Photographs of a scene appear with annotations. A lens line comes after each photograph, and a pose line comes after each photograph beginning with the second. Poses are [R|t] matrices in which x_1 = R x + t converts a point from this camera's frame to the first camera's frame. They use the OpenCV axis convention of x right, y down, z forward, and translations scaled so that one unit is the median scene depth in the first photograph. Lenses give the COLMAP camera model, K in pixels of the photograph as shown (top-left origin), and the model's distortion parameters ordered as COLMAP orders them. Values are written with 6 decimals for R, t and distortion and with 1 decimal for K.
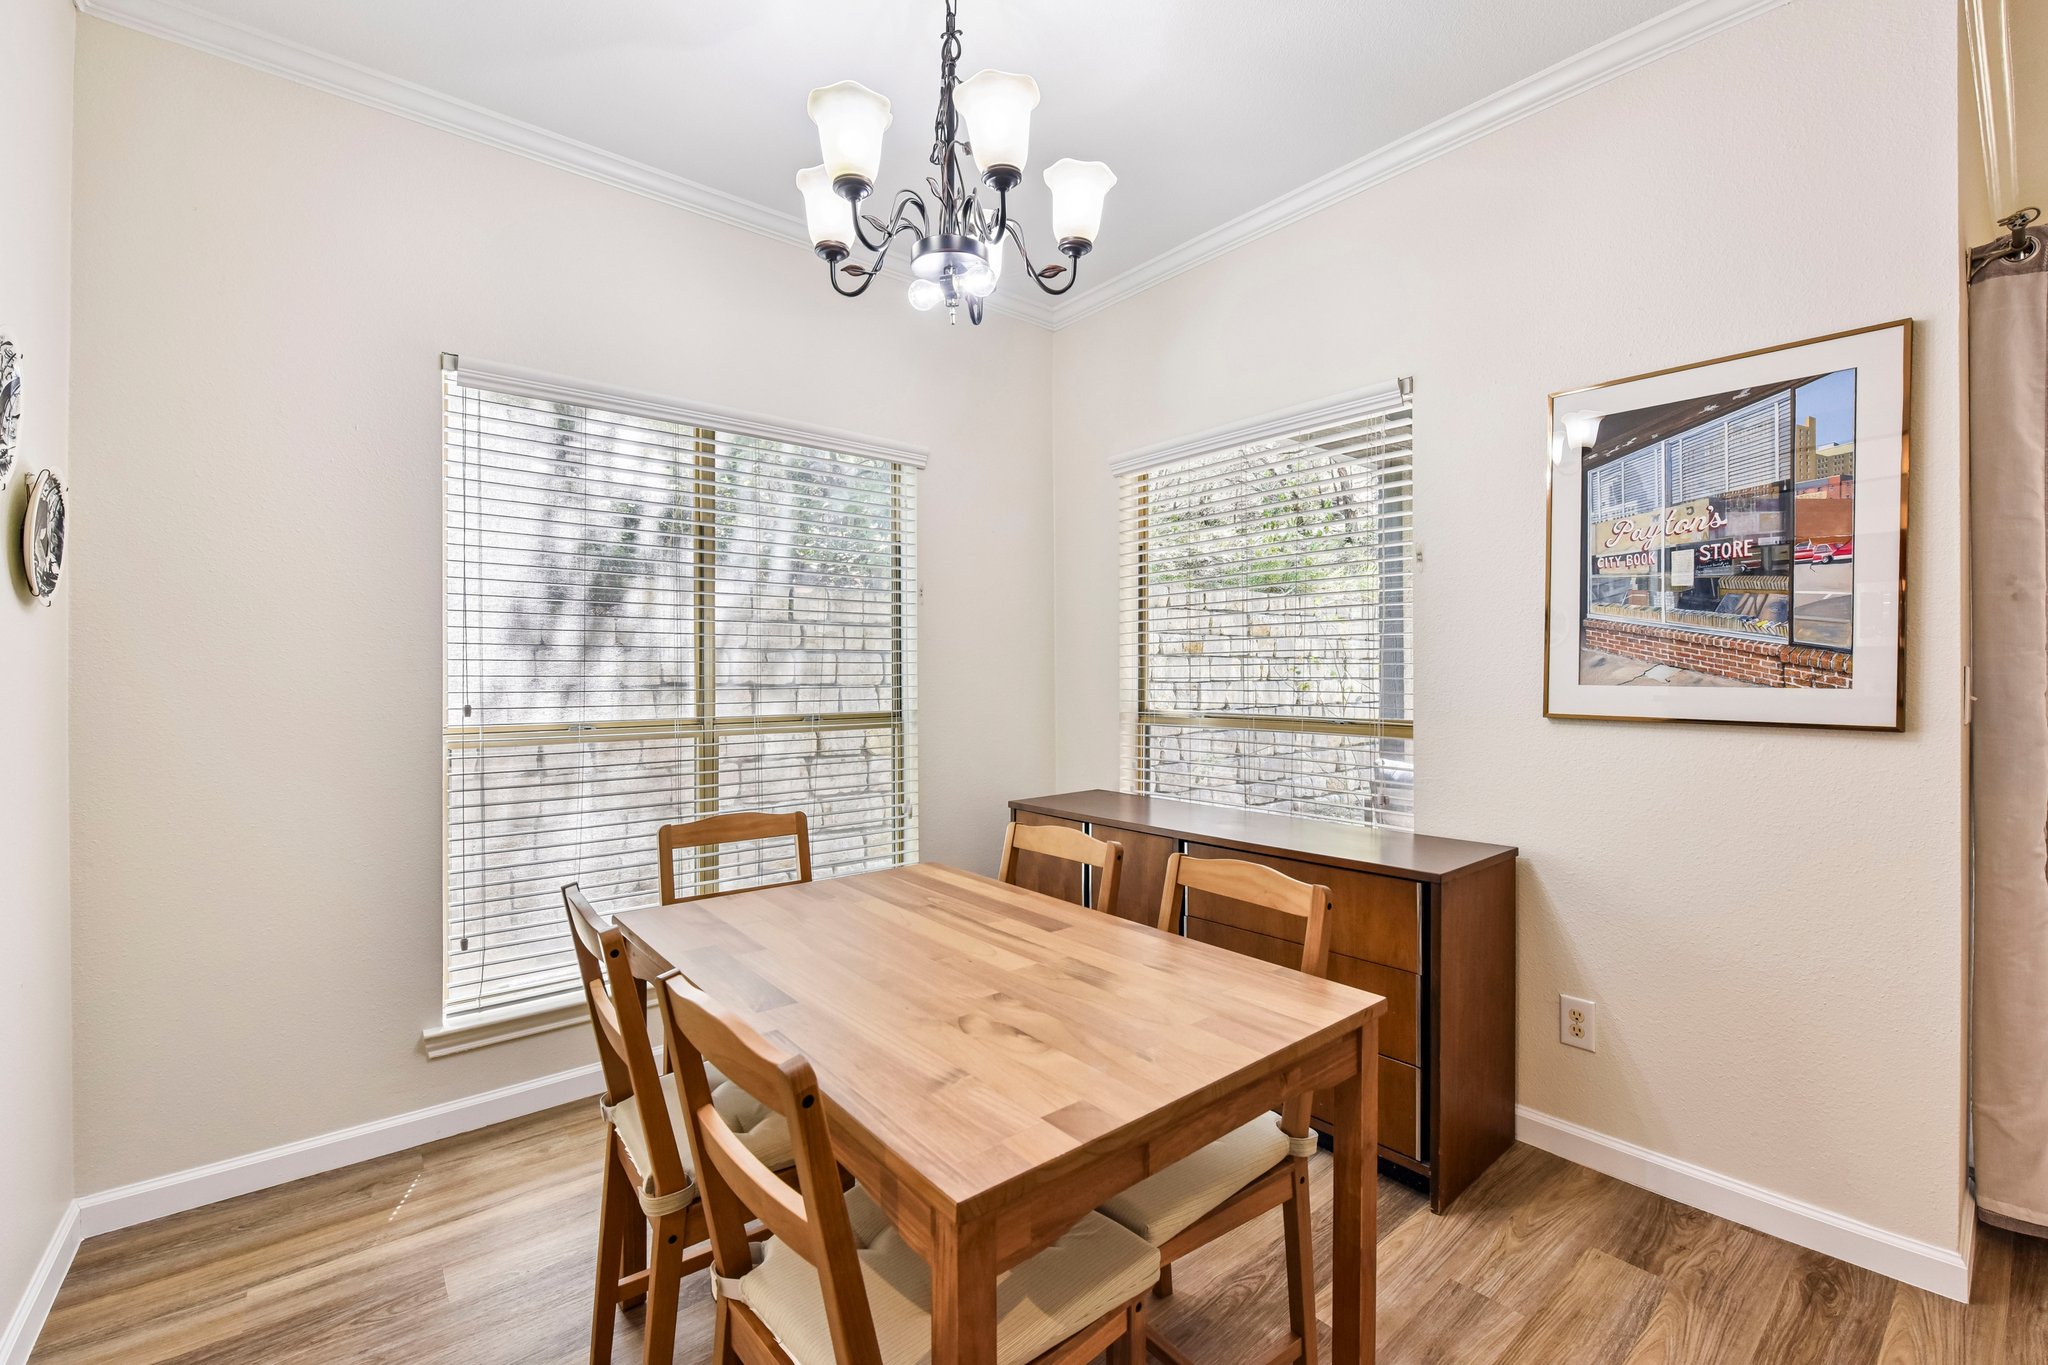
lens RADIAL K [[869.6, 0, 1013.4], [0, 869.6, 673.1], [0, 0, 1]] dist [-0.008645, -0.002583]
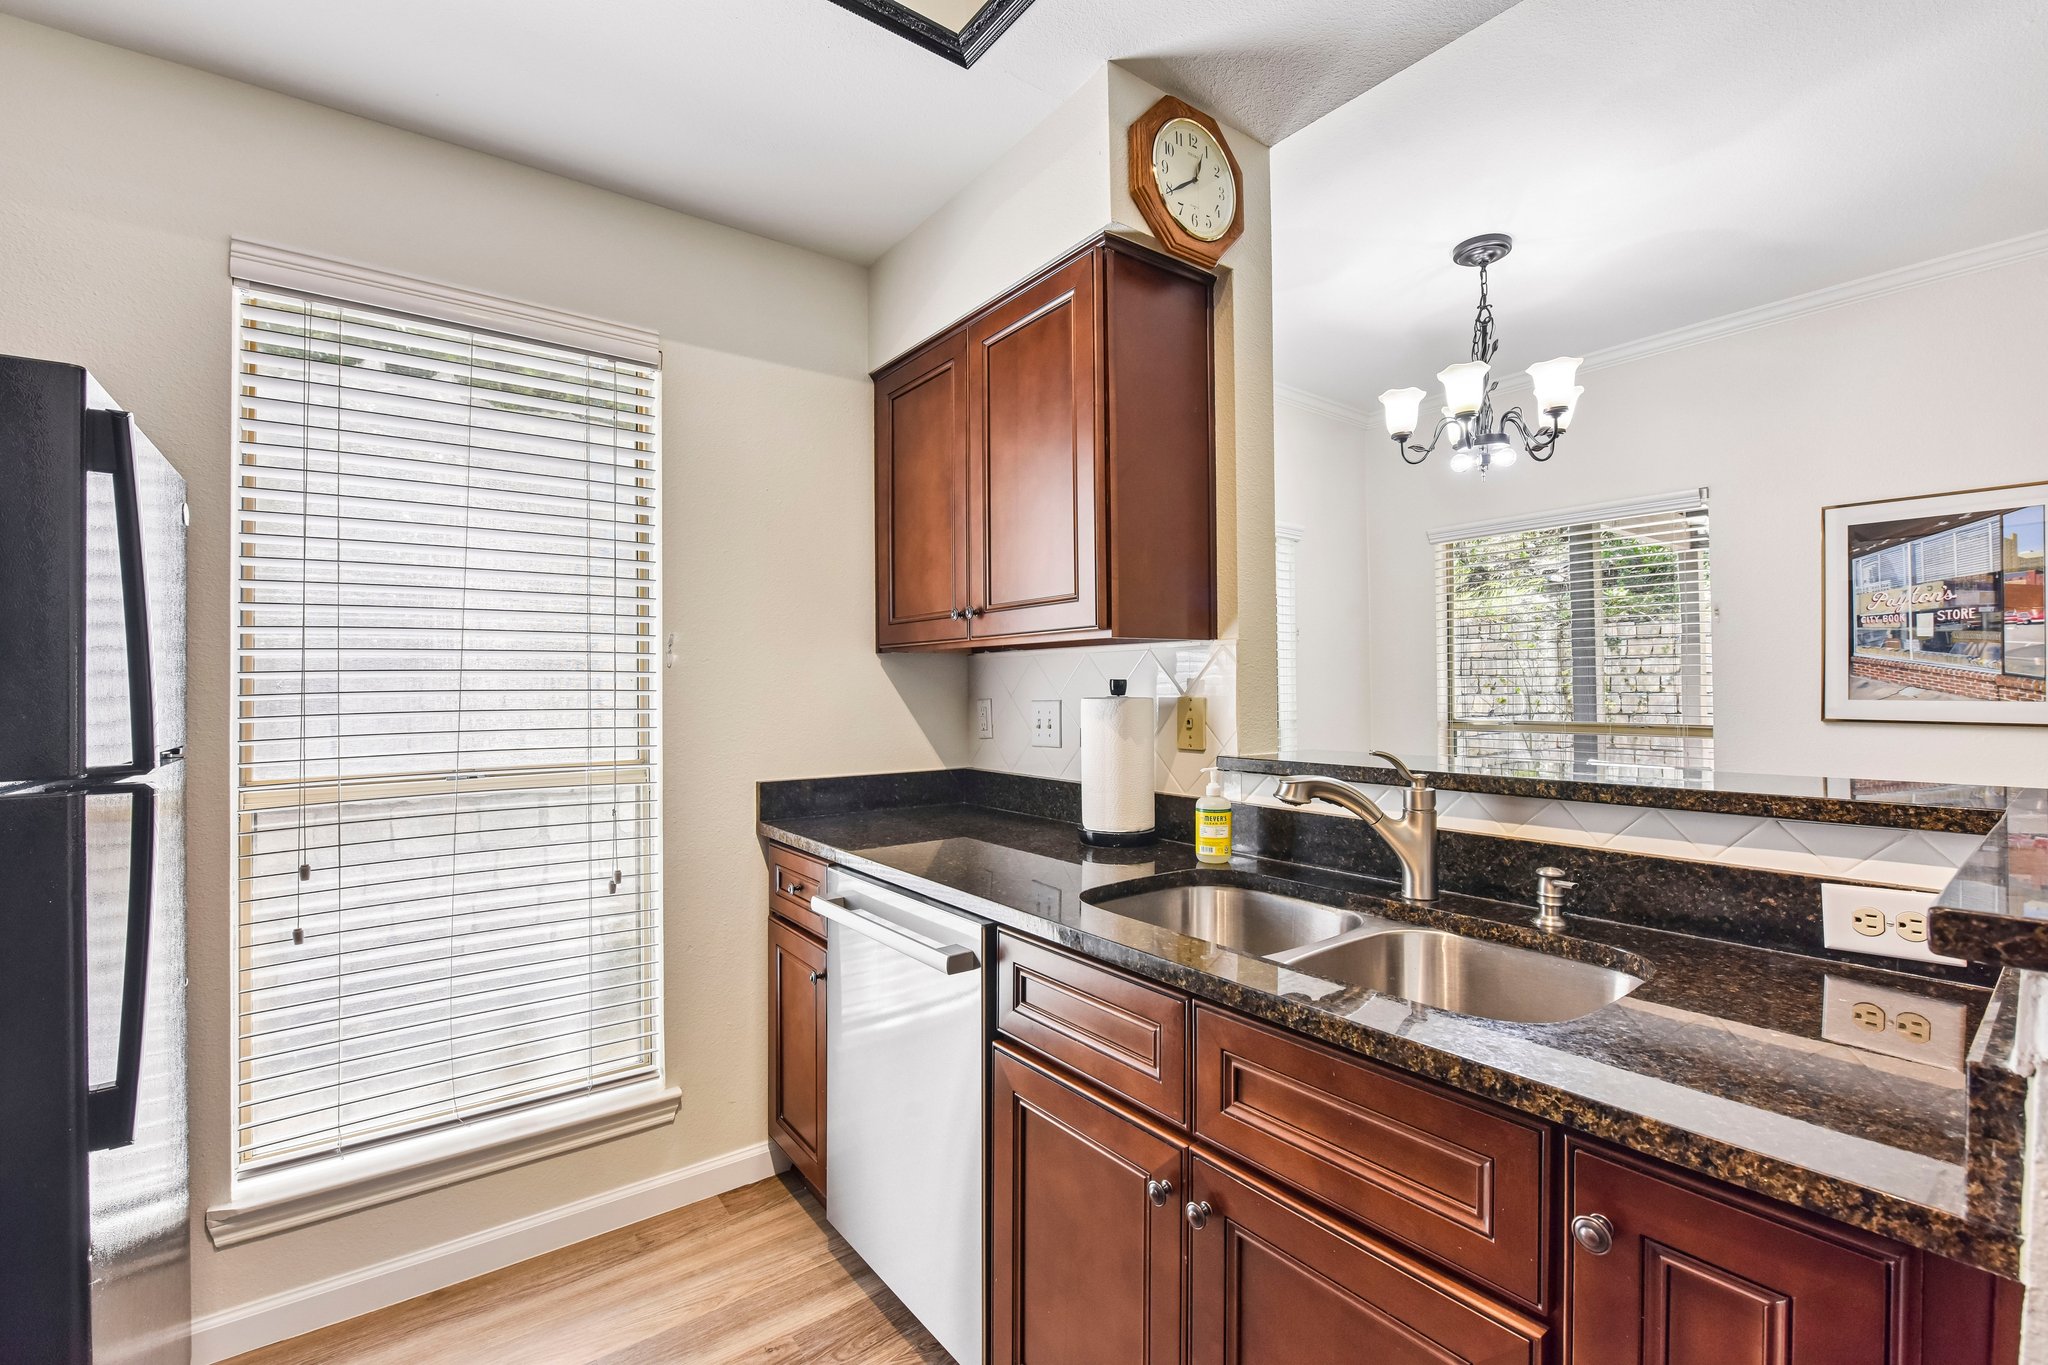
lens RADIAL K [[869.6, 0, 1018.2], [0, 869.6, 678.9], [0, 0, 1]] dist [-0.008645, -0.002583]
pose [[0.999521, -0.005041, -0.030532, -0.824365], [0.004743, 0.999940, -0.009843, -0.016211], [0.030580, 0.009694, 0.999485, -0.606395]]
